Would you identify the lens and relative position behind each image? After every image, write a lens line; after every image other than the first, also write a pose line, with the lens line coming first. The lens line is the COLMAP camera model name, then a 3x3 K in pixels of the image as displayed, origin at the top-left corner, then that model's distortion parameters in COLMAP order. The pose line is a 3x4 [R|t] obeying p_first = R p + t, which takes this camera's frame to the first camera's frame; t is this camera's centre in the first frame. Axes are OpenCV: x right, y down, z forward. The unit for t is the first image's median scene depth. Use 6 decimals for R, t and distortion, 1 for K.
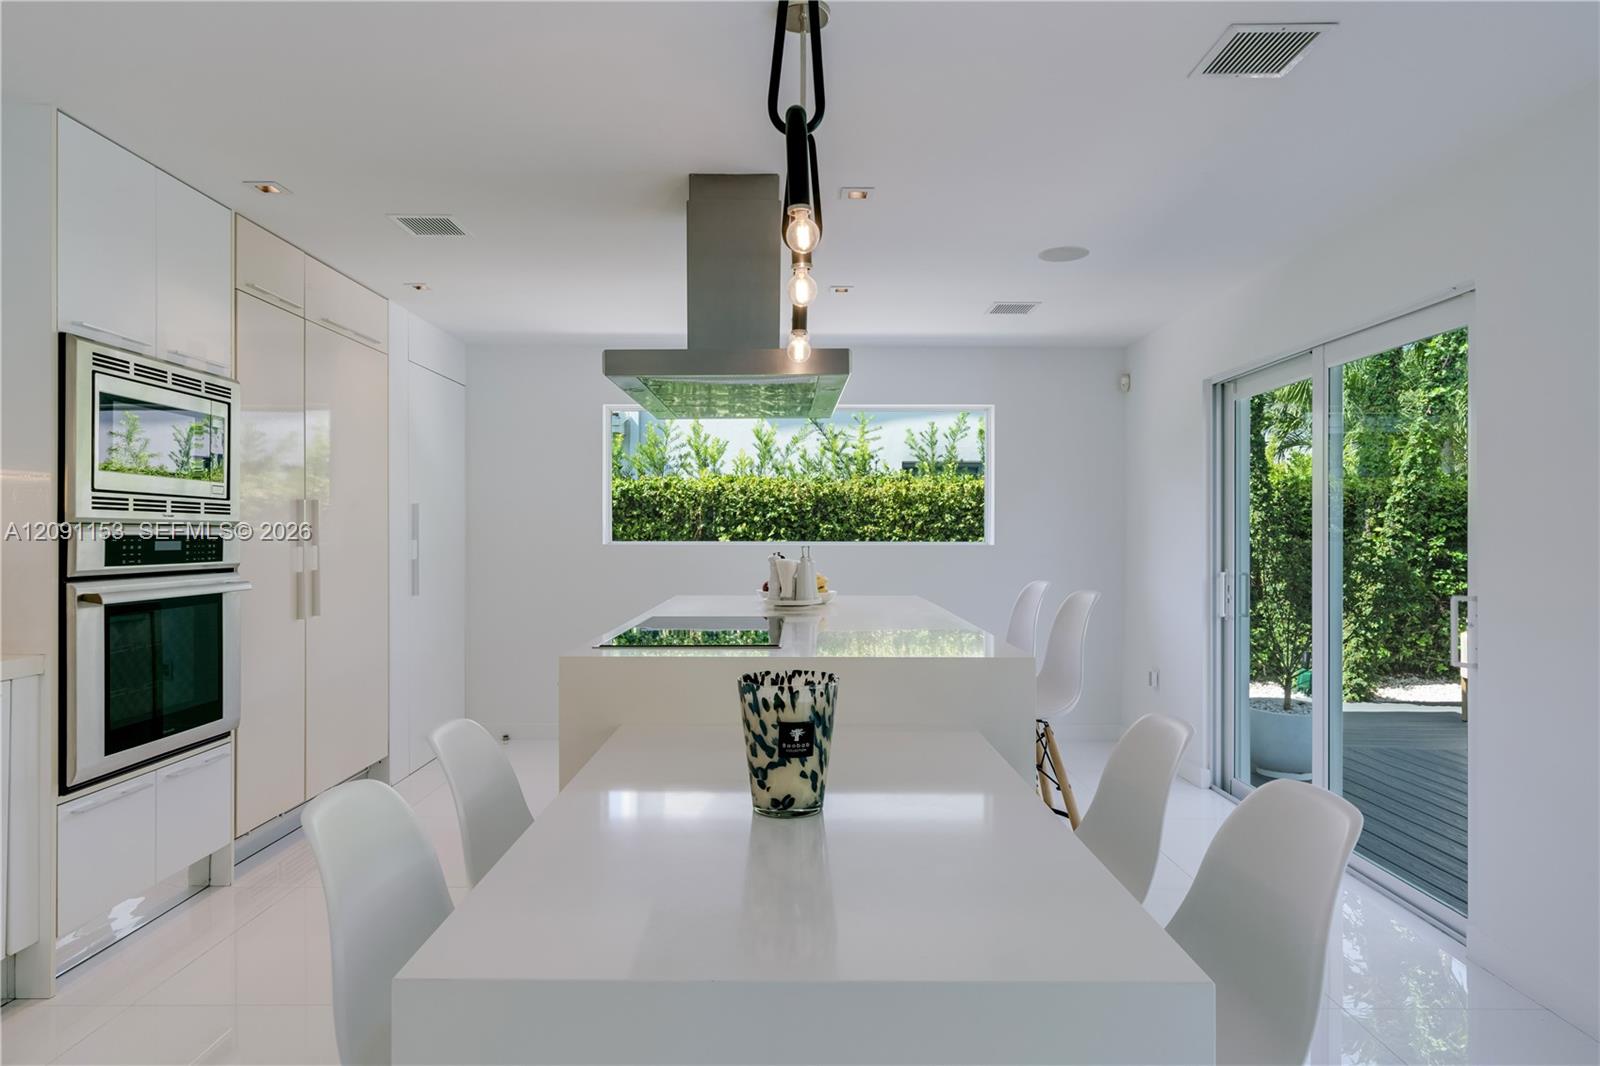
lens RADIAL K [[909.7, 0, 800.0], [0, 909.7, 533.0], [0, 0, 1]] dist [0.001157, 0.000098]
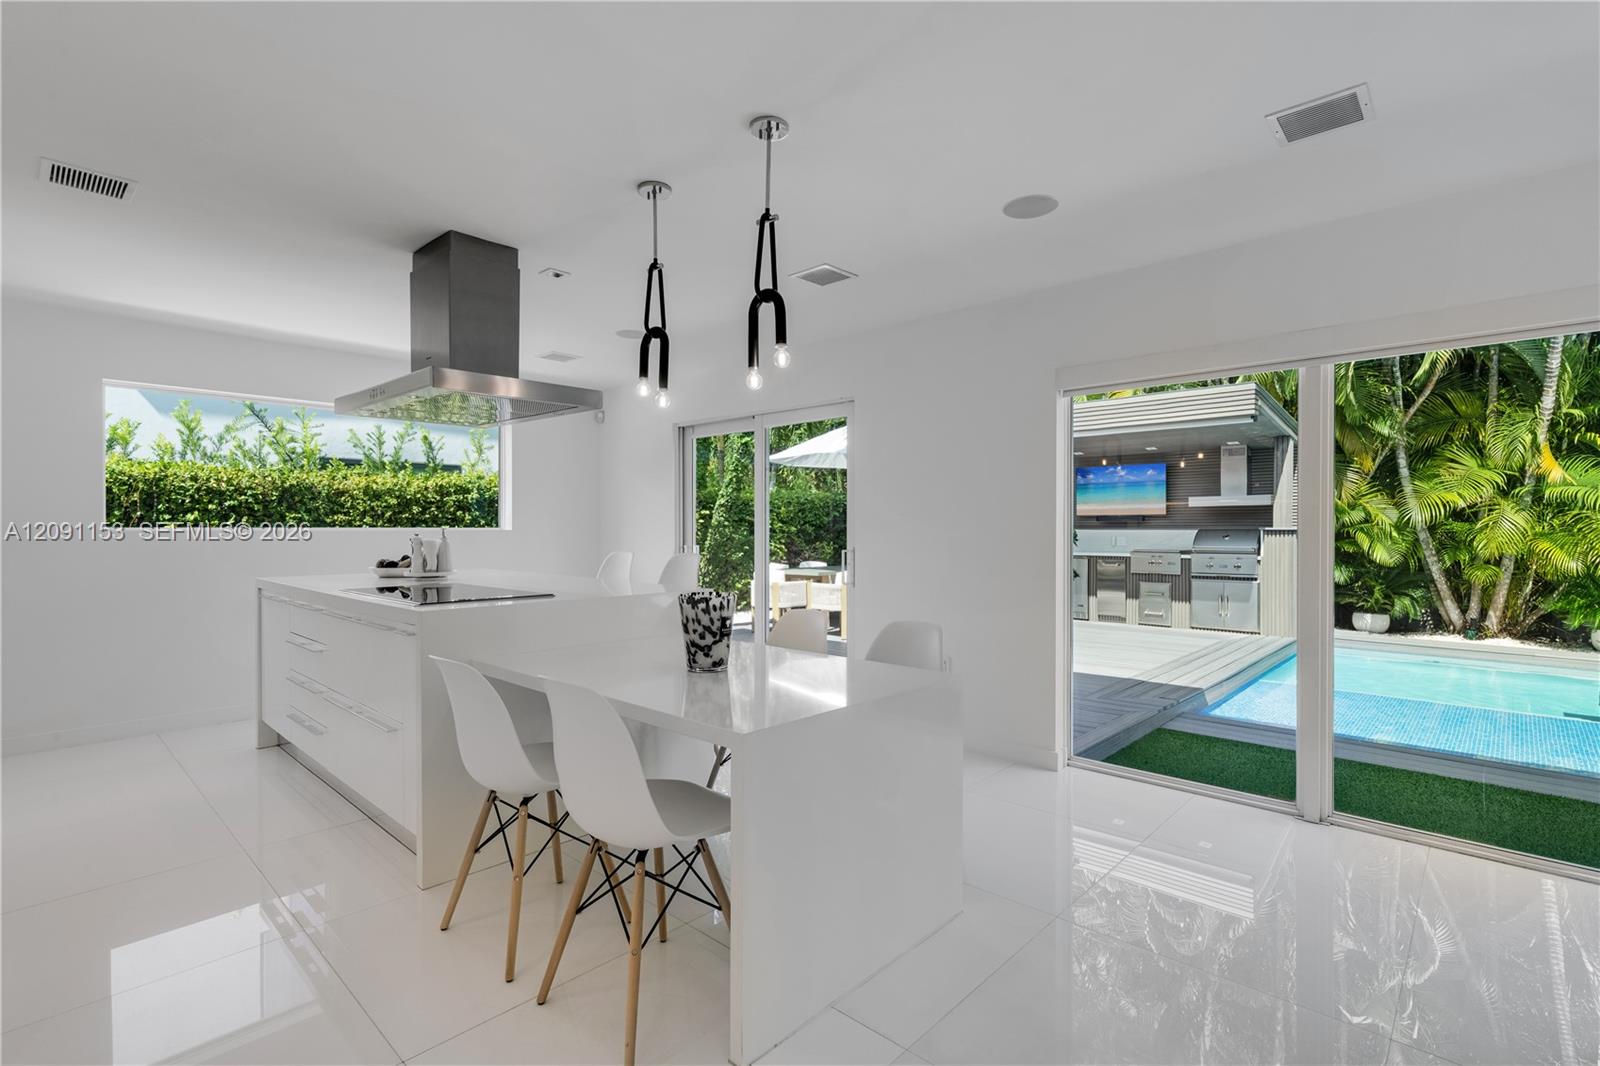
lens RADIAL K [[744.2, 0, 800.0], [0, 744.2, 533.0], [0, 0, 1]] dist [0.000971, -0.000018]
pose [[0.686806, -0.005290, 0.726821, -0.197207], [-0.000444, 0.999970, 0.007698, 0.006241], [-0.726840, -0.005610, 0.686784, -0.023601]]
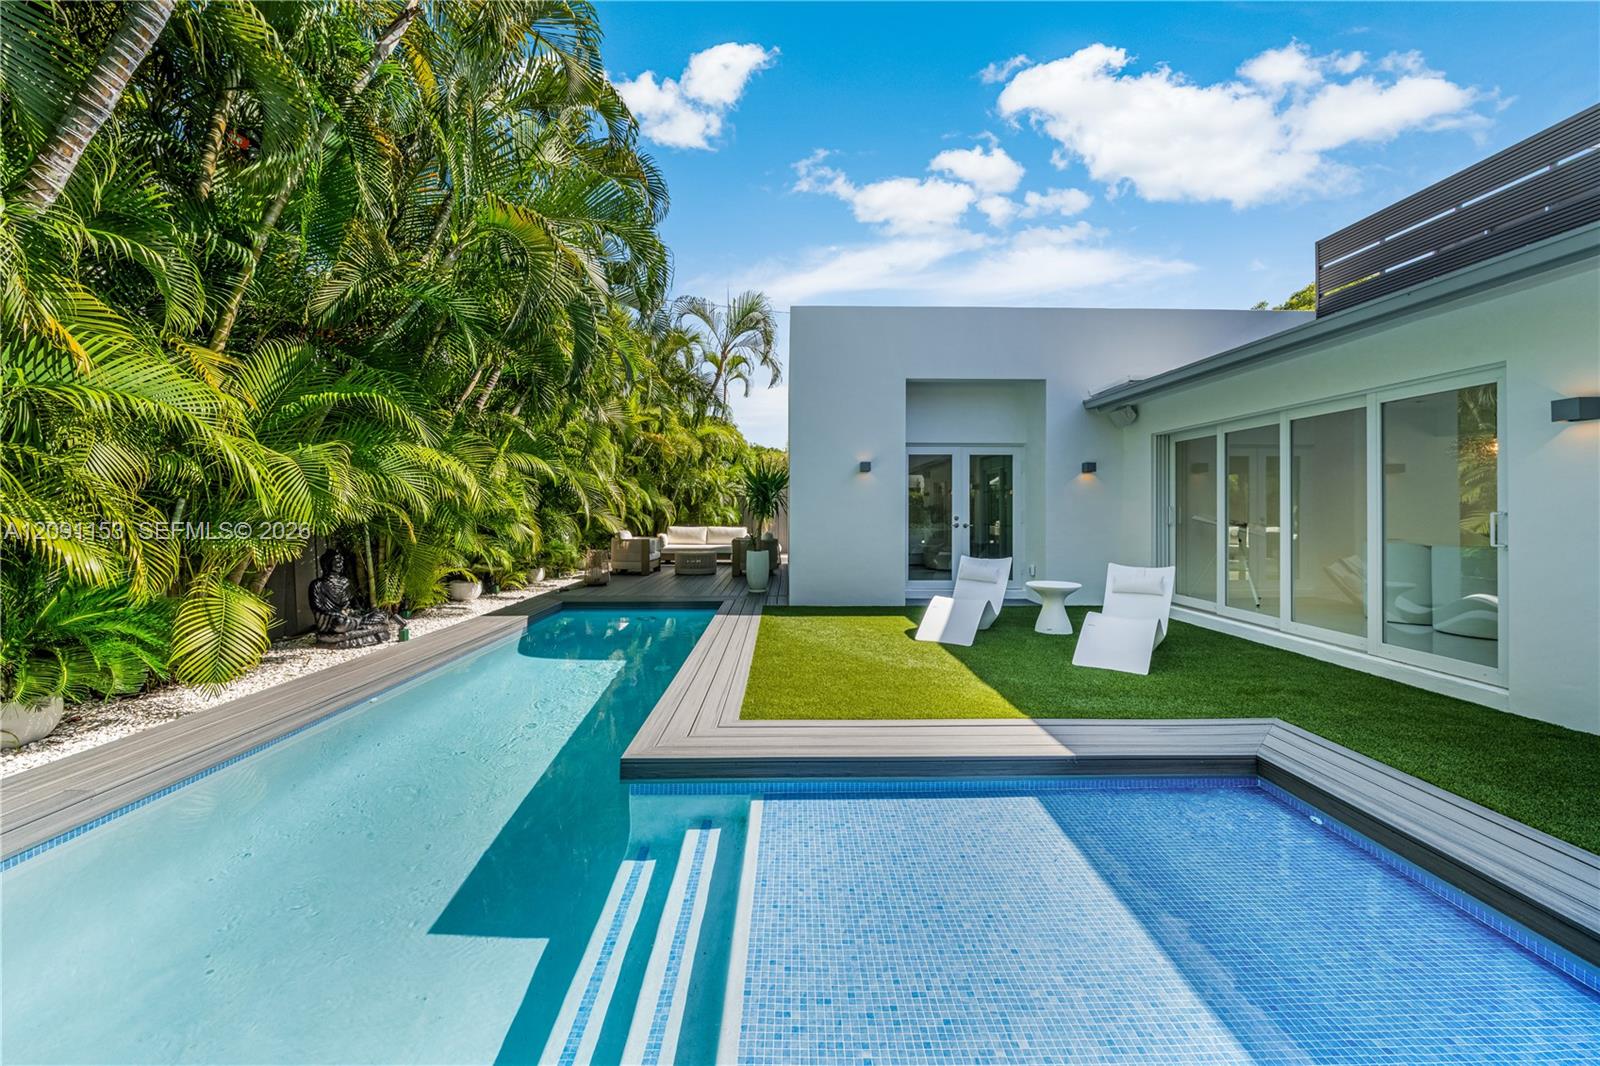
lens RADIAL K [[598.1, 0, 800.5], [0, 598.1, 511.1], [0, 0, 1]] dist [-0.017812, -0.000297]
pose [[-0.999830, 0.000804, -0.018435, 0.870758], [0.000783, 0.999999, 0.001119, 0.025778], [0.018435, 0.001105, -0.999829, 0.277025]]
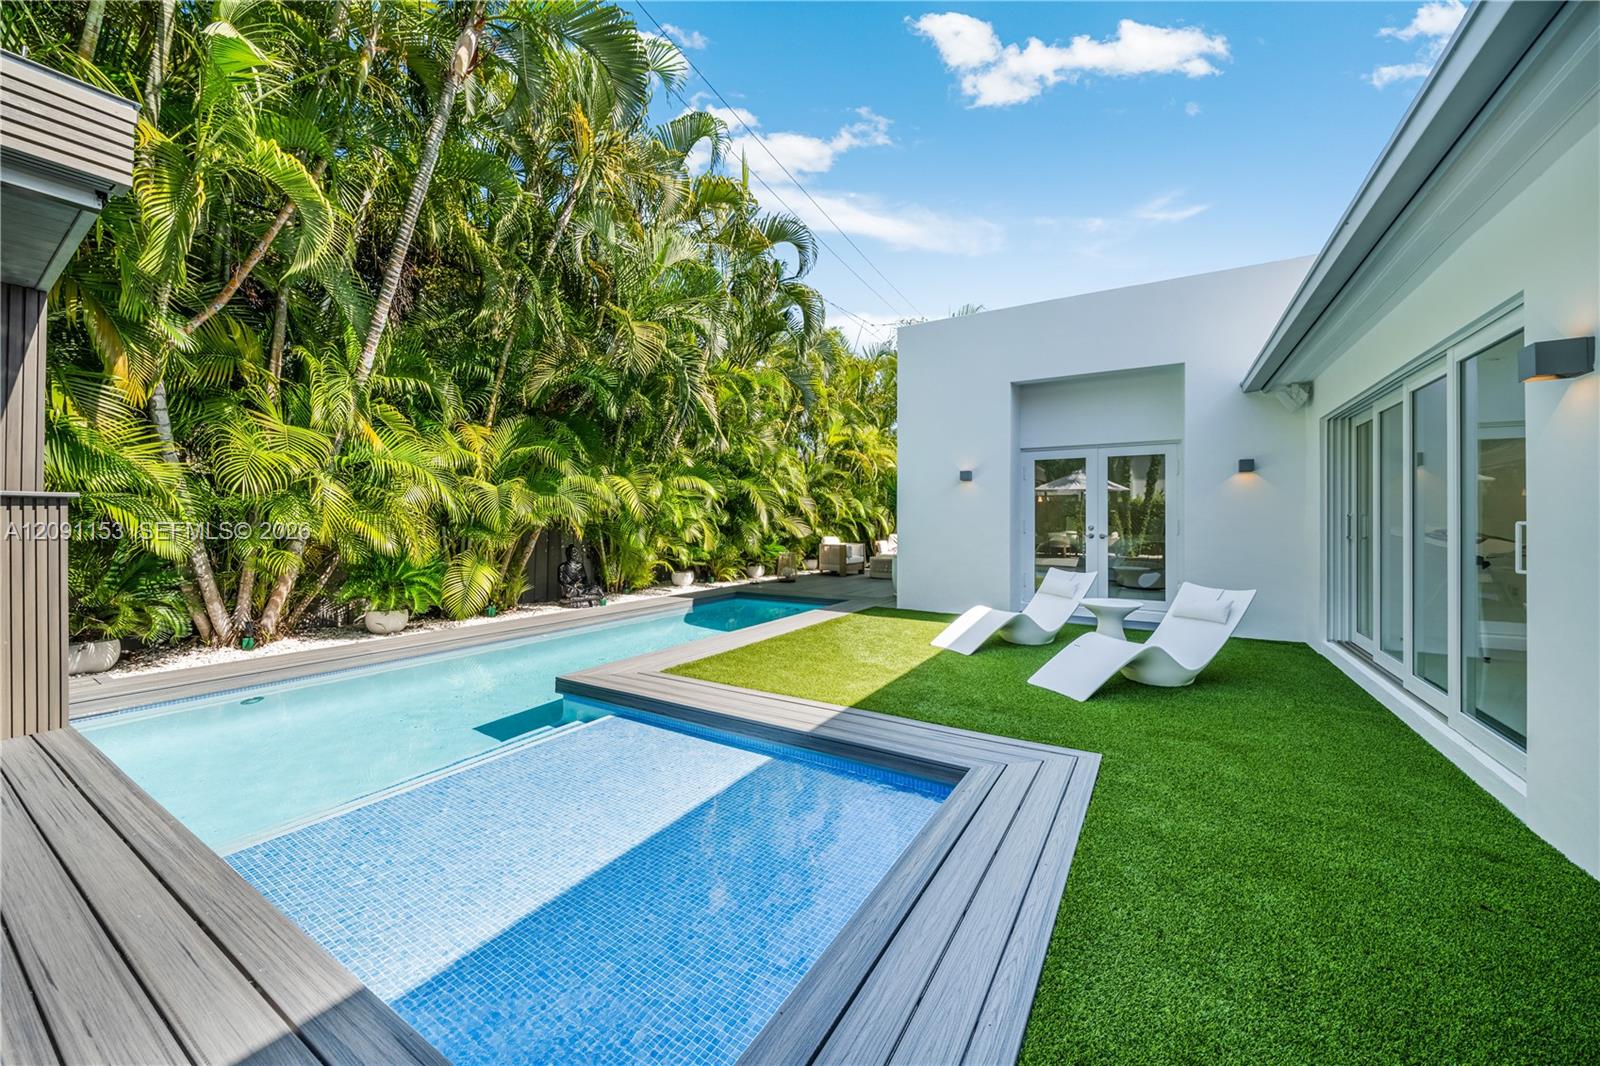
lens RADIAL K [[606.5, 0, 798.1], [0, 606.5, 520.3], [0, 0, 1]] dist [0.001116, 0.000119]
pose [[-0.846305, -0.002318, 0.532694, 0.447638], [-0.000825, 0.999995, 0.003041, 0.024252], [-0.532698, 0.002134, -0.846303, 0.286020]]
